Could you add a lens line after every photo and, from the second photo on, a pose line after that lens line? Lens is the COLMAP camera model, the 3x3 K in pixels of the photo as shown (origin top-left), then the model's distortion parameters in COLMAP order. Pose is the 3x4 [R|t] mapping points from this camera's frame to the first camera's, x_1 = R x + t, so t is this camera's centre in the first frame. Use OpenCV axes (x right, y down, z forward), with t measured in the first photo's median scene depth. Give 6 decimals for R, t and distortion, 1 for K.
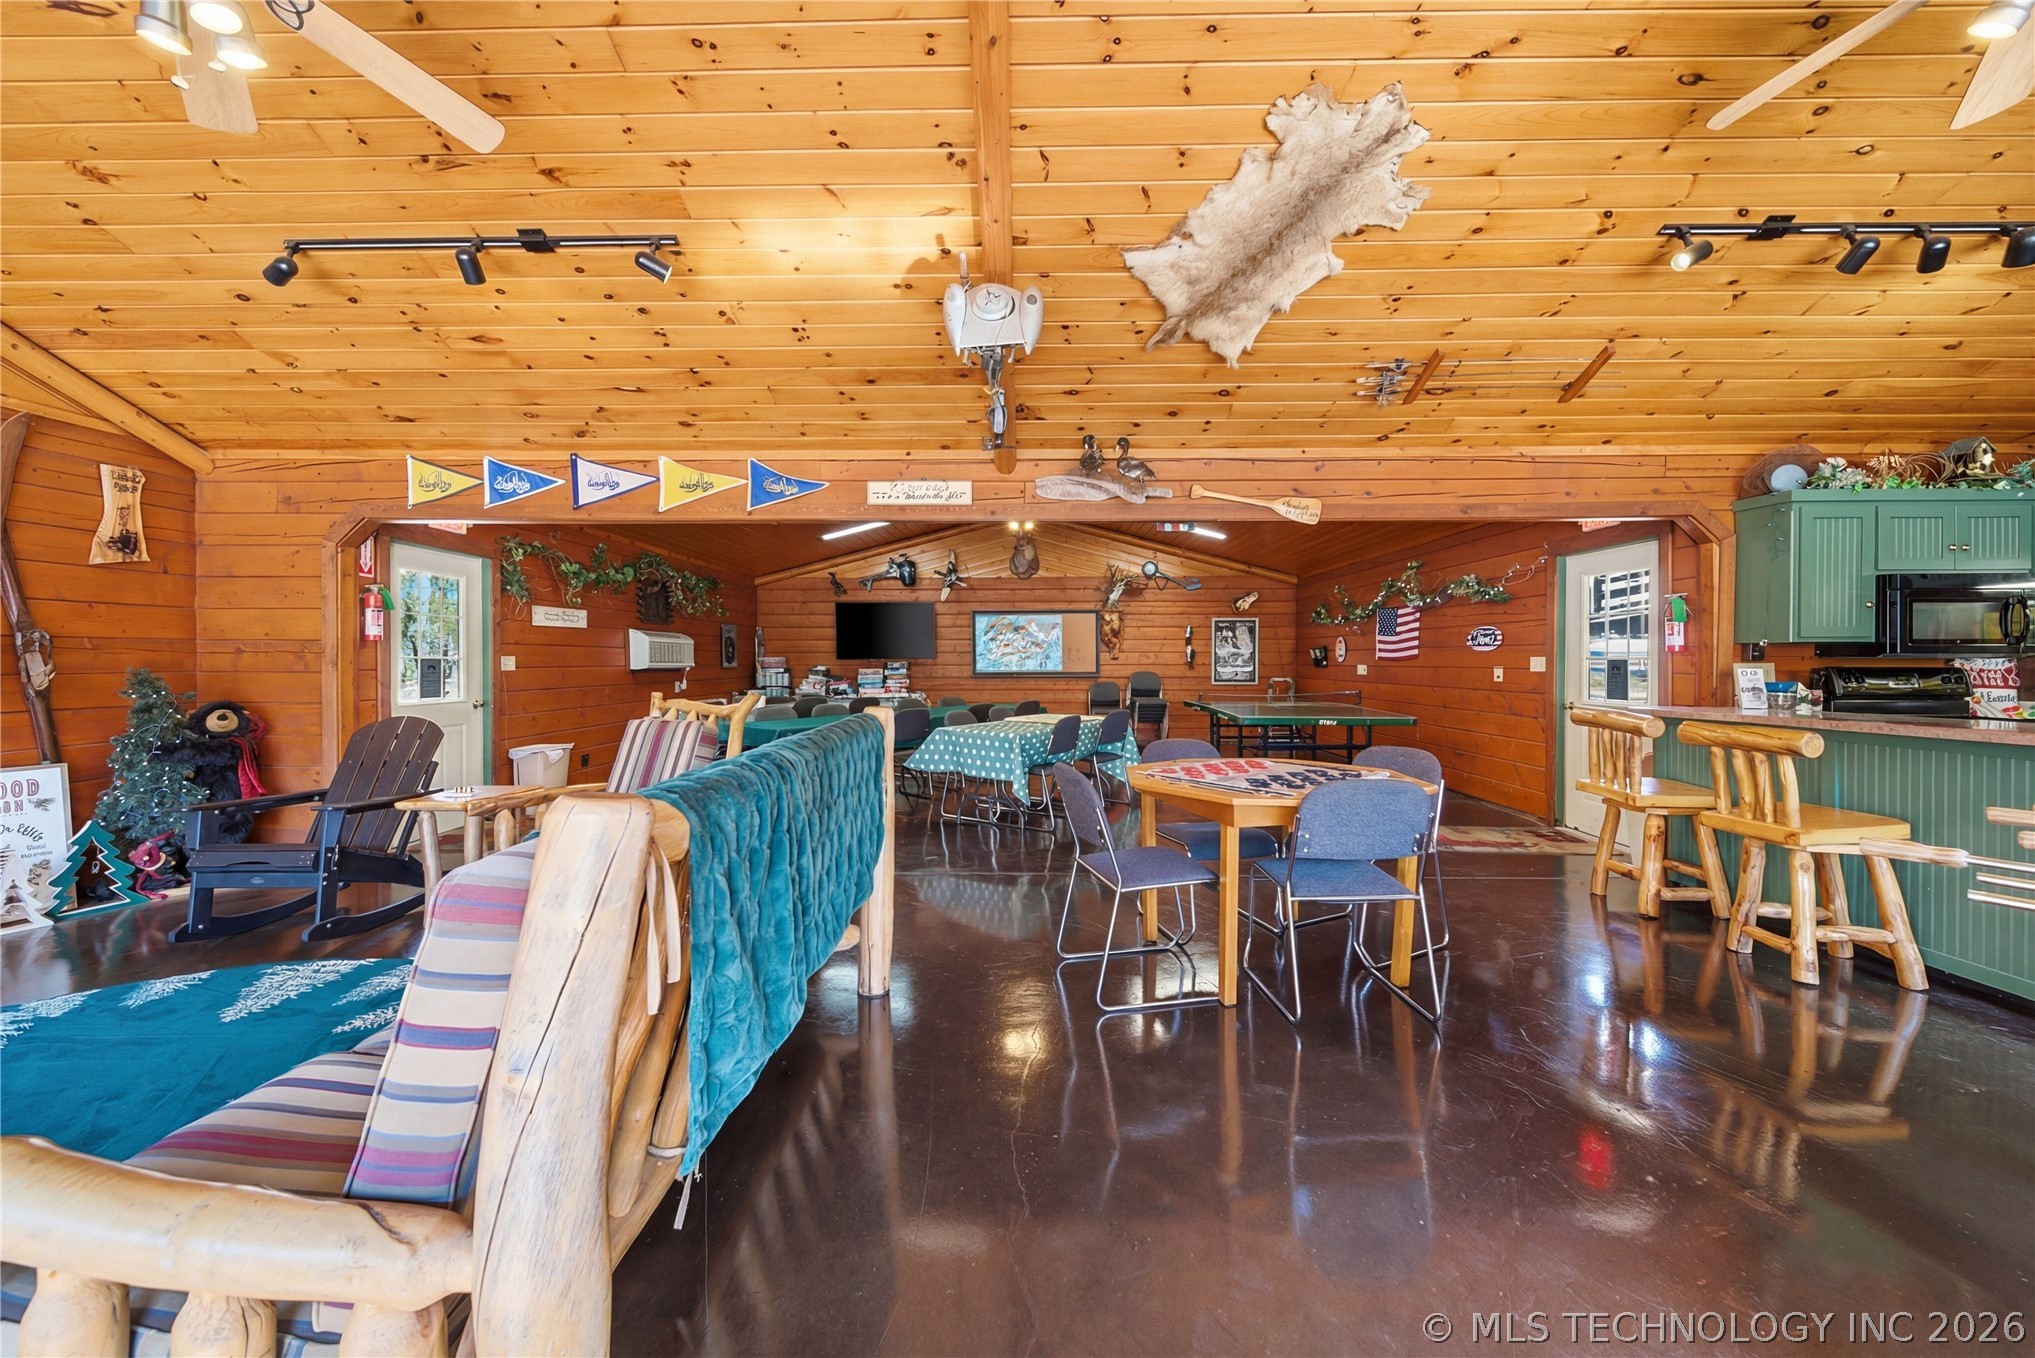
lens RADIAL K [[737.5, 0, 1011.8], [0, 737.5, 661.3], [0, 0, 1]] dist [-0.002115, -0.000455]
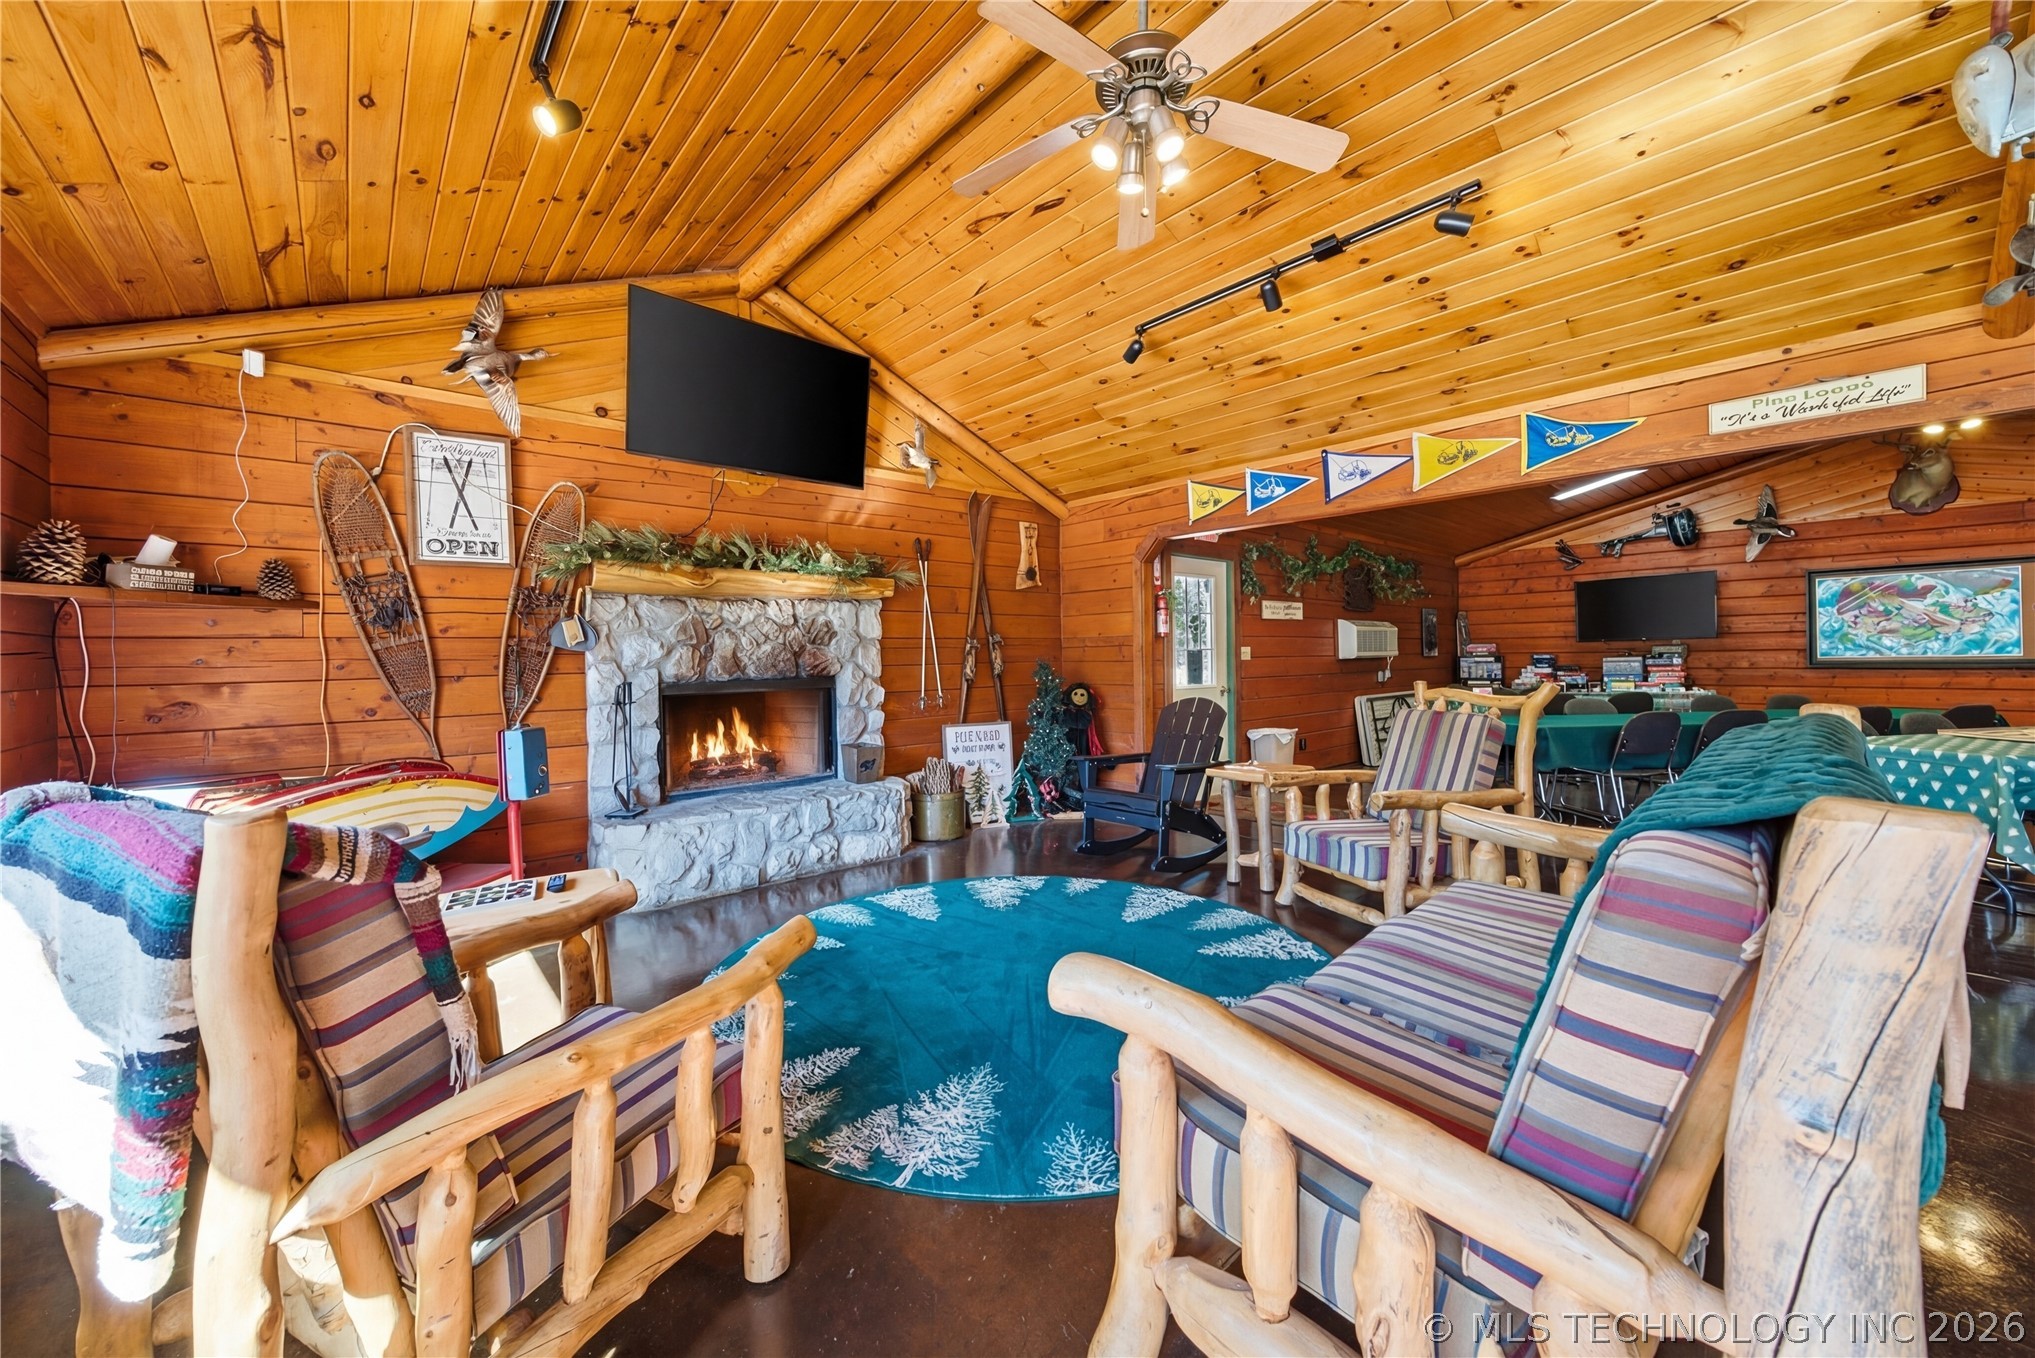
lens RADIAL K [[750.8, 0, 1020.7], [0, 750.8, 658.1], [0, 0, 1]] dist [0.000217, -0.000116]
pose [[0.681225, -0.006834, -0.732042, -0.113156], [0.012815, 0.999915, 0.002591, 0.003349], [0.731962, -0.011147, 0.681255, -0.037774]]
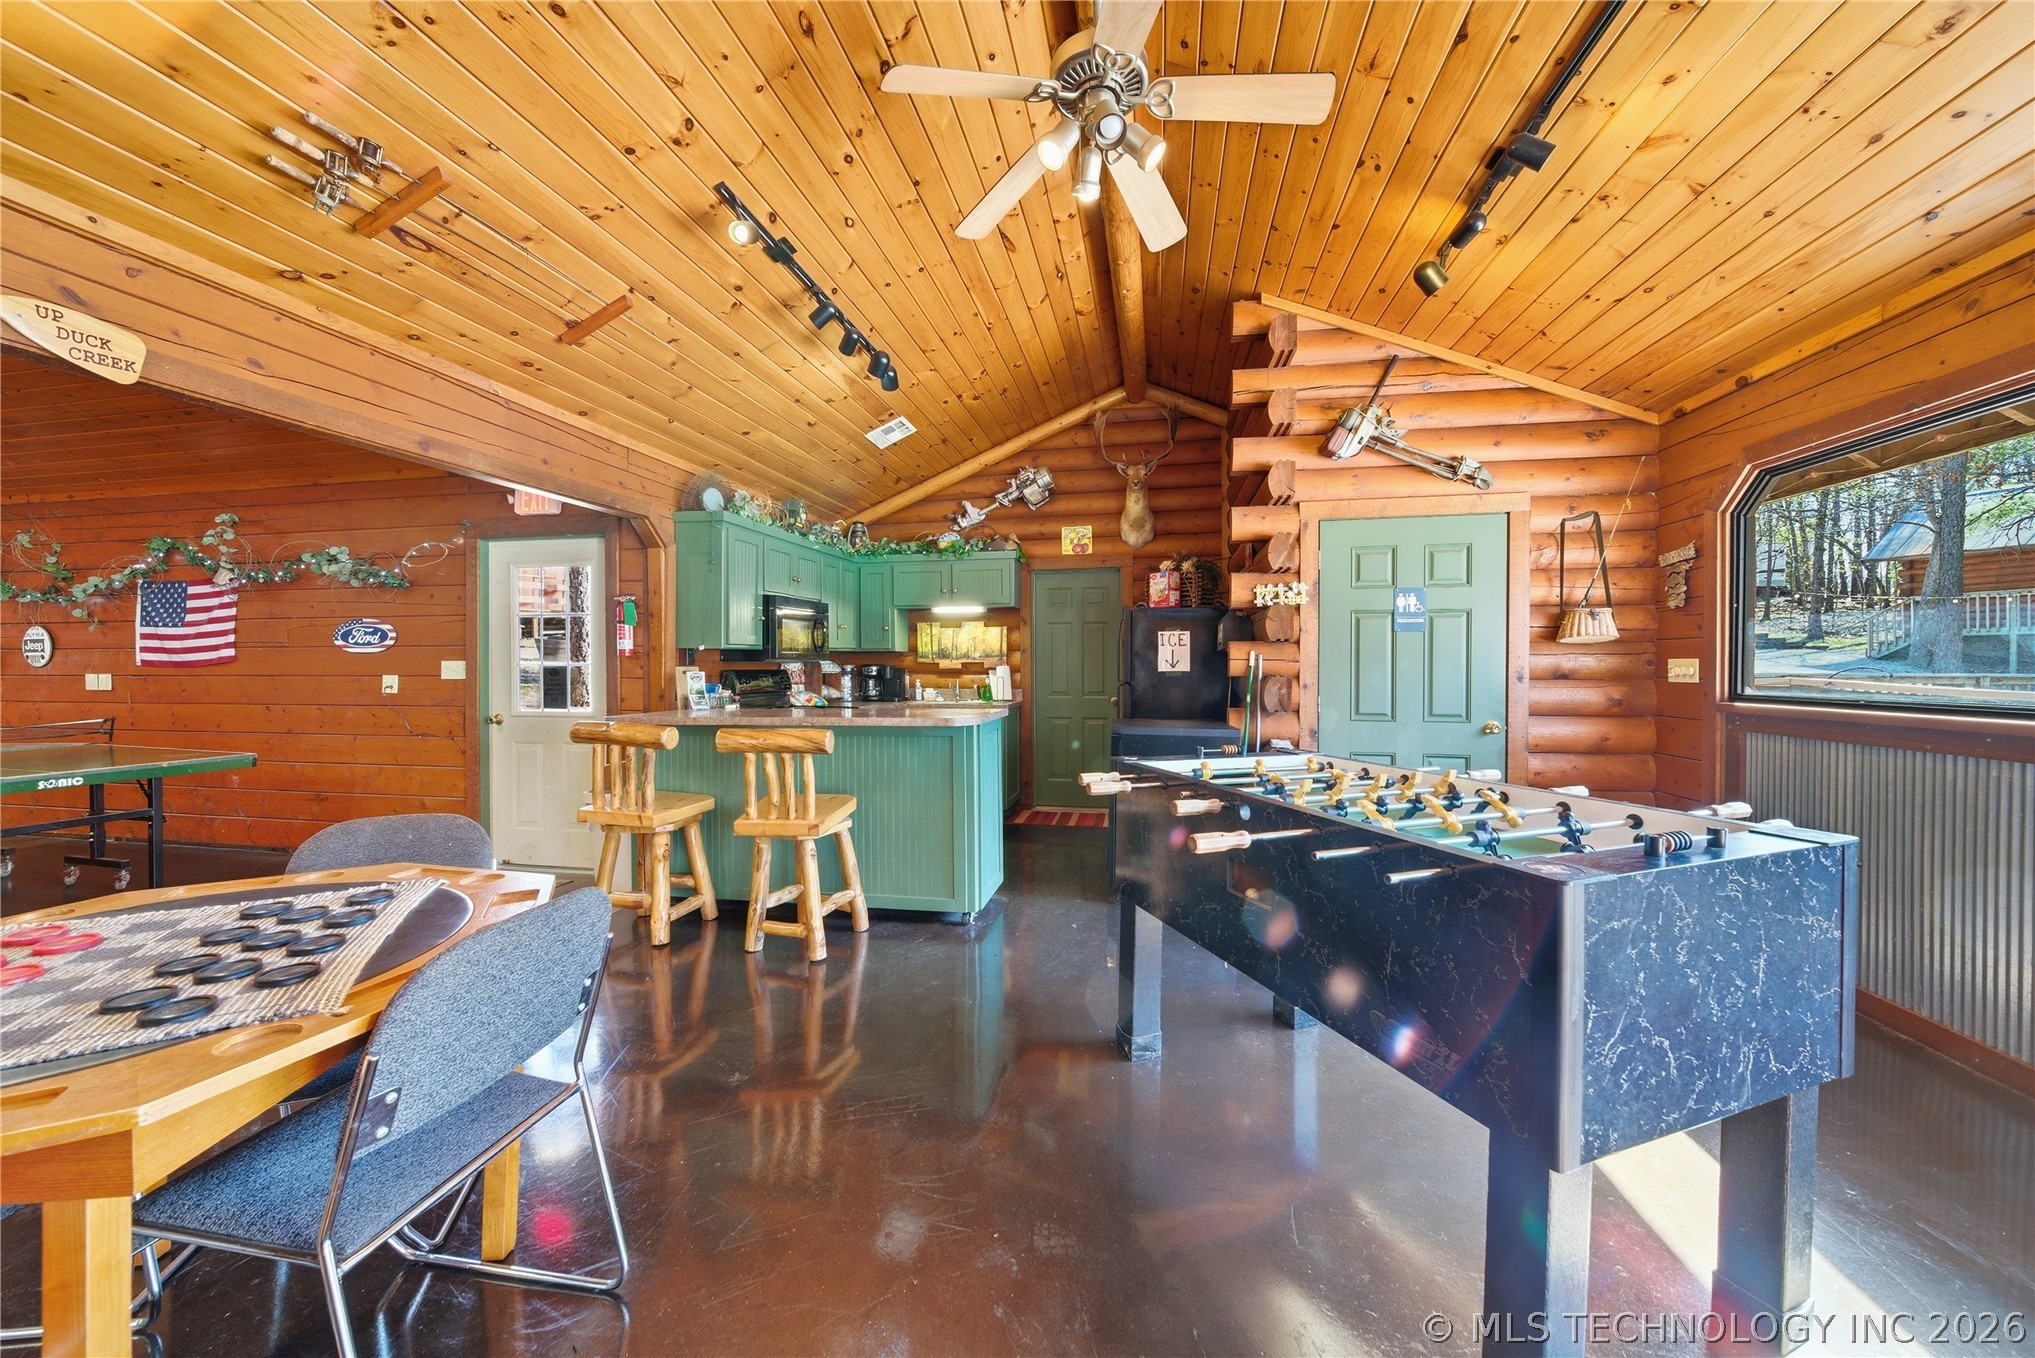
lens RADIAL K [[742.9, 0, 1012.2], [0, 742.9, 671.4], [0, 0, 1]] dist [-0.001456, -0.000173]
pose [[0.175959, -0.010370, 0.984343, 0.034870], [0.004282, 0.999943, 0.009769, 0.000134], [-0.984388, 0.002496, 0.175993, 0.367189]]
